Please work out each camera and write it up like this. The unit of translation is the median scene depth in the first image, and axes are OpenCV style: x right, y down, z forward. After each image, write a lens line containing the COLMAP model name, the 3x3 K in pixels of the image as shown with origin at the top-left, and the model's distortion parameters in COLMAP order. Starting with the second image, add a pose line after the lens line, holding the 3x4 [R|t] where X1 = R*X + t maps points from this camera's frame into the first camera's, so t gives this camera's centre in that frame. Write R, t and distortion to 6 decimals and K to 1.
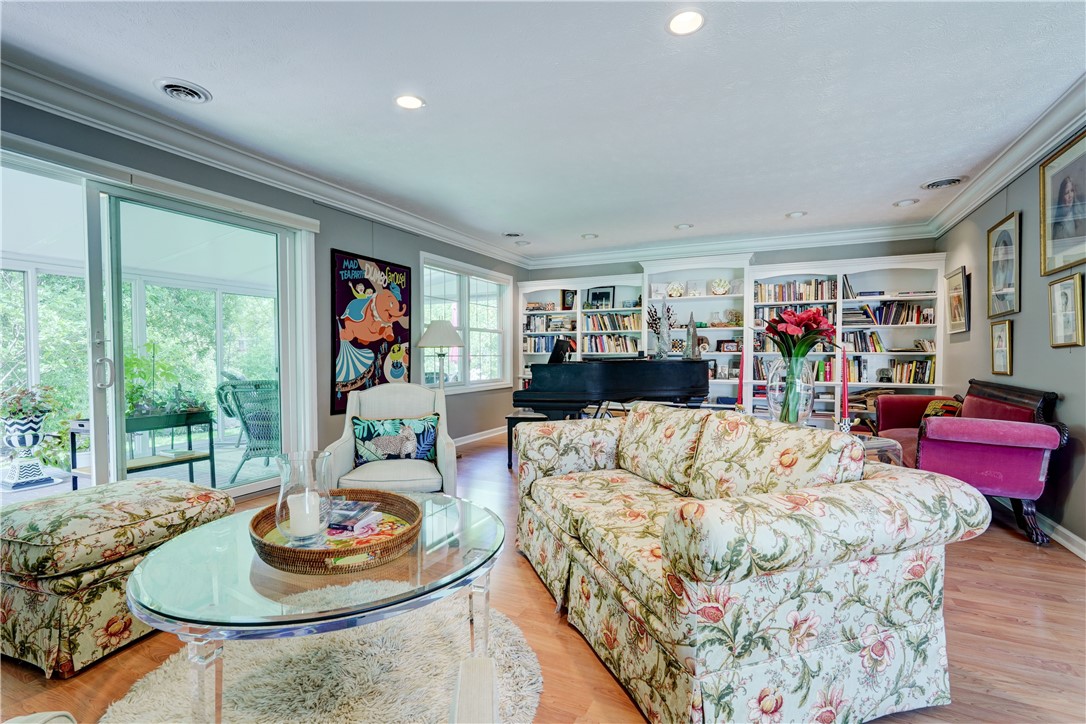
lens RADIAL K [[489.8, 0, 555.7], [0, 489.8, 367.4], [0, 0, 1]] dist [-0.001299, -0.000175]
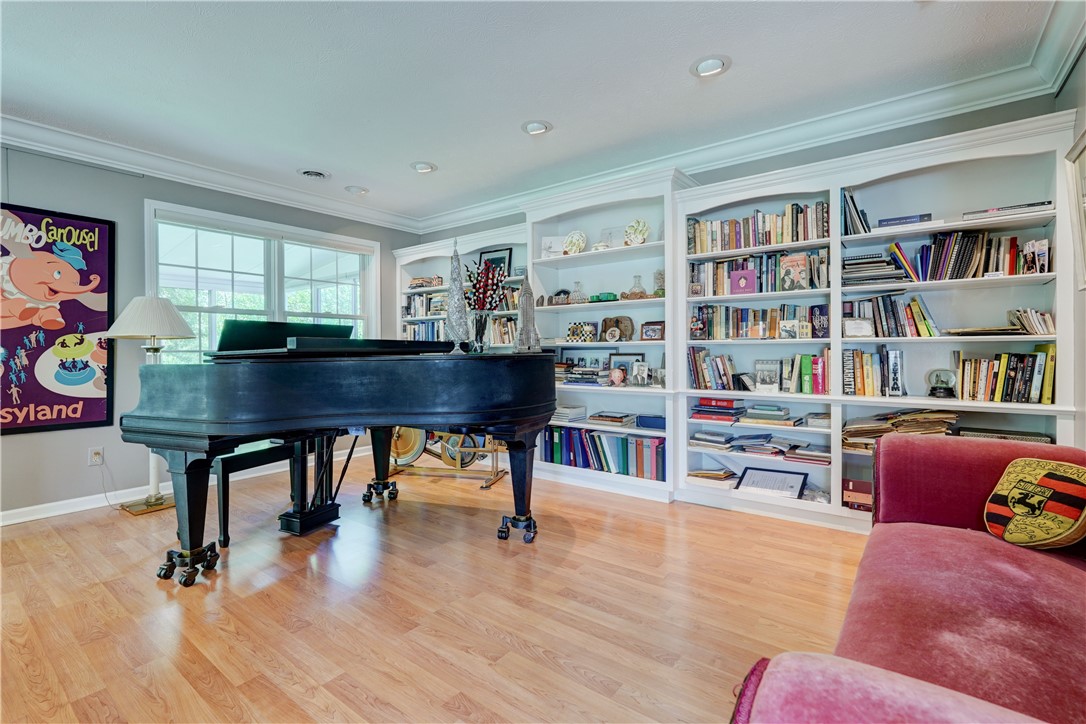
lens RADIAL K [[488.0, 0, 543.6], [0, 488.0, 348.6], [0, 0, 1]] dist [-0.002525, 0.000226]
pose [[0.975757, -0.008753, -0.218683, 0.432677], [0.002824, 0.999620, -0.027411, -0.007613], [0.218840, 0.026129, 0.975411, 0.479372]]
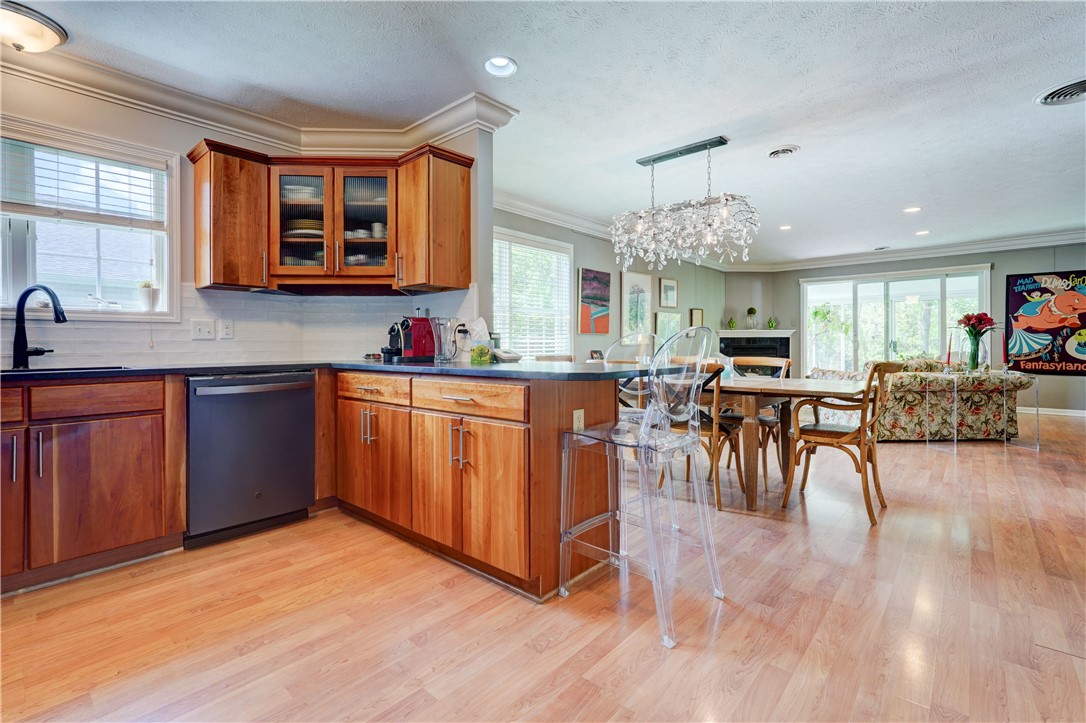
lens RADIAL K [[499.0, 0, 532.1], [0, 499.0, 346.6], [0, 0, 1]] dist [-0.001446, 0.000468]
pose [[-0.284866, 0.005576, -0.958551, 1.387448], [-0.023208, 0.999650, 0.012712, 0.017890], [0.958286, 0.025867, -0.284637, -0.067150]]
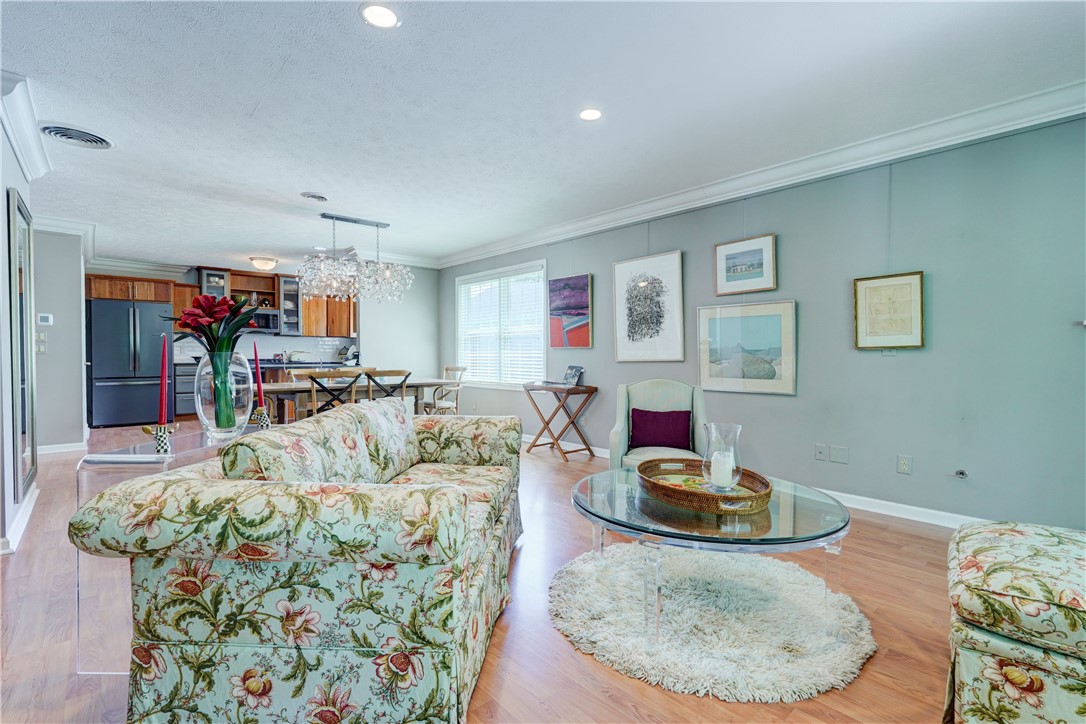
lens RADIAL K [[507.3, 0, 543.0], [0, 507.3, 362.0], [0, 0, 1]] dist [-0.004331, -0.000185]
pose [[-0.921186, -0.010010, 0.388993, -0.191489], [0.007080, 0.999072, 0.042475, -0.017118], [-0.389058, 0.041882, -0.920261, 0.770806]]
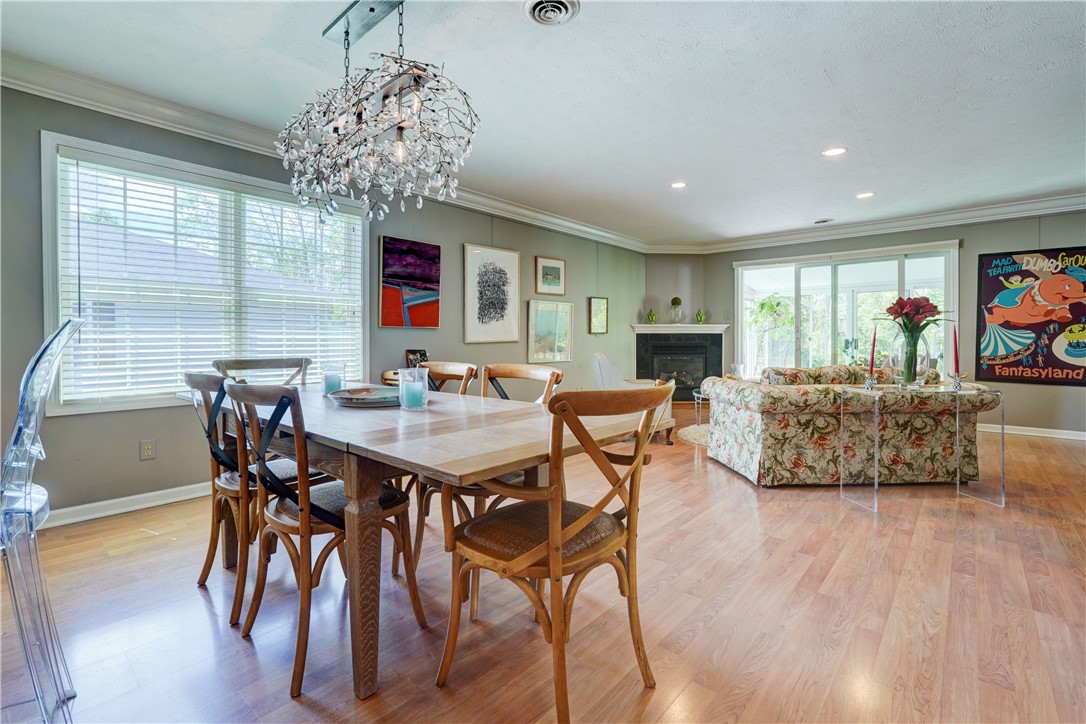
lens RADIAL K [[499.0, 0, 532.1], [0, 499.0, 347.1], [0, 0, 1]] dist [-0.001446, 0.000468]
pose [[-0.279461, 0.013303, -0.960065, 0.974745], [-0.027892, 0.999370, 0.021966, 0.008797], [0.959752, 0.032917, -0.278914, 0.186495]]
